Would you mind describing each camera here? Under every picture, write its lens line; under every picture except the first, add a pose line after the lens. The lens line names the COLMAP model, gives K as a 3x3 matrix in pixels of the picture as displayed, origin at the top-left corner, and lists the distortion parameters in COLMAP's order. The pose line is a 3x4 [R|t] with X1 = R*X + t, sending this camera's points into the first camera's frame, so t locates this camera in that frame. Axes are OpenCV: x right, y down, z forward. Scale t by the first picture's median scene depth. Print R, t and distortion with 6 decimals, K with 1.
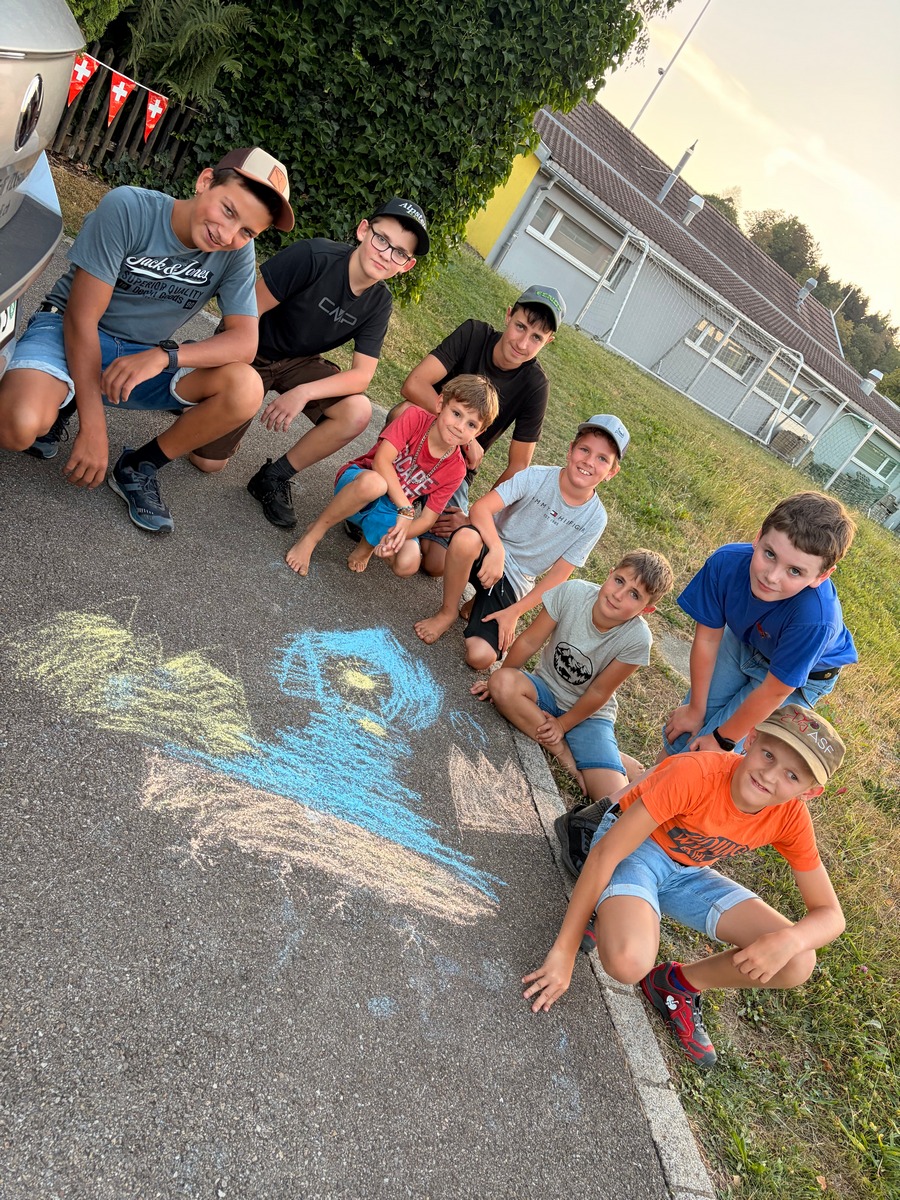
lens RADIAL K [[897.7, 0, 450.0], [0, 897.7, 600.0], [0, 0, 1]] dist [0.010255, -0.004053]
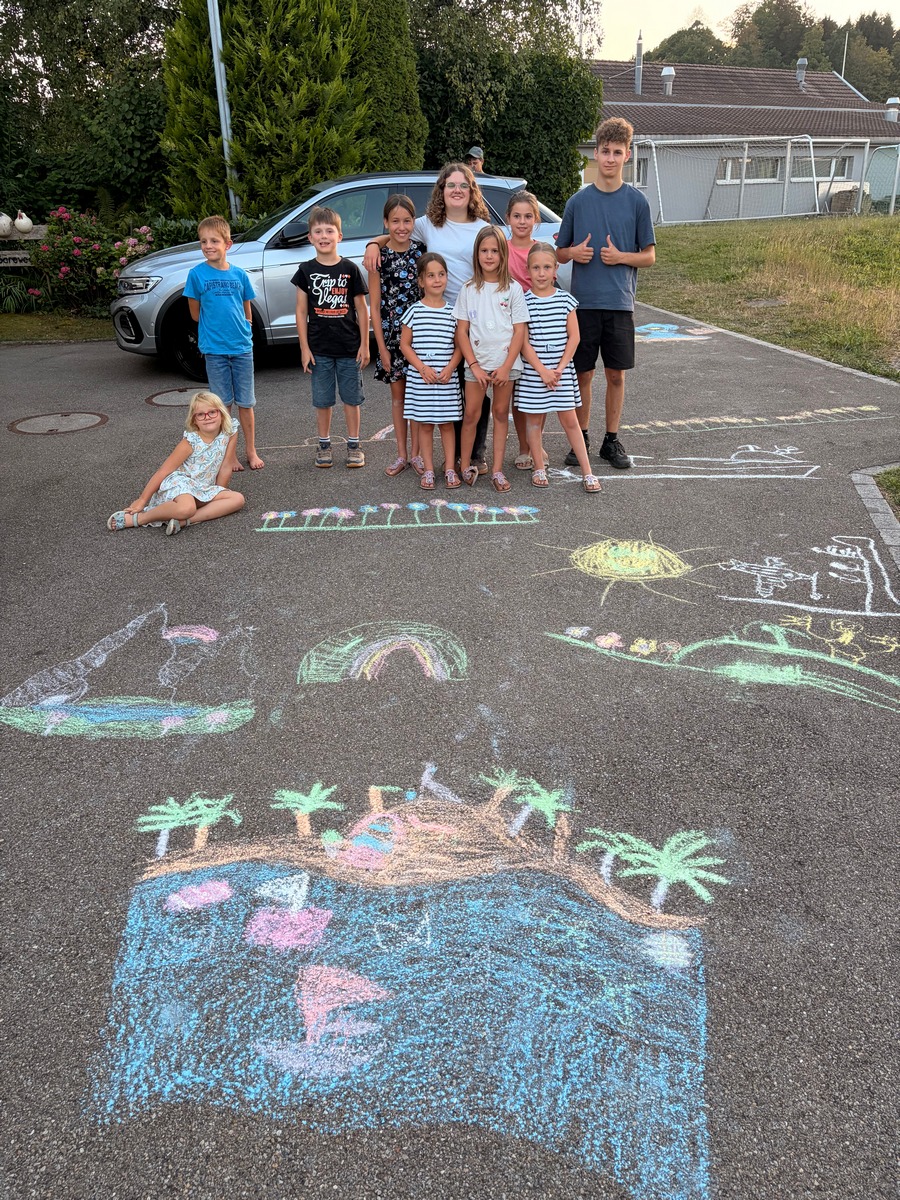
lens RADIAL K [[897.7, 0, 450.0], [0, 897.7, 600.0], [0, 0, 1]] dist [0.010255, -0.004053]
pose [[0.832140, -0.508244, -0.221880, -0.056317], [0.507859, 0.859116, -0.063236, 0.086694], [0.222760, -0.060063, 0.973021, -0.290849]]
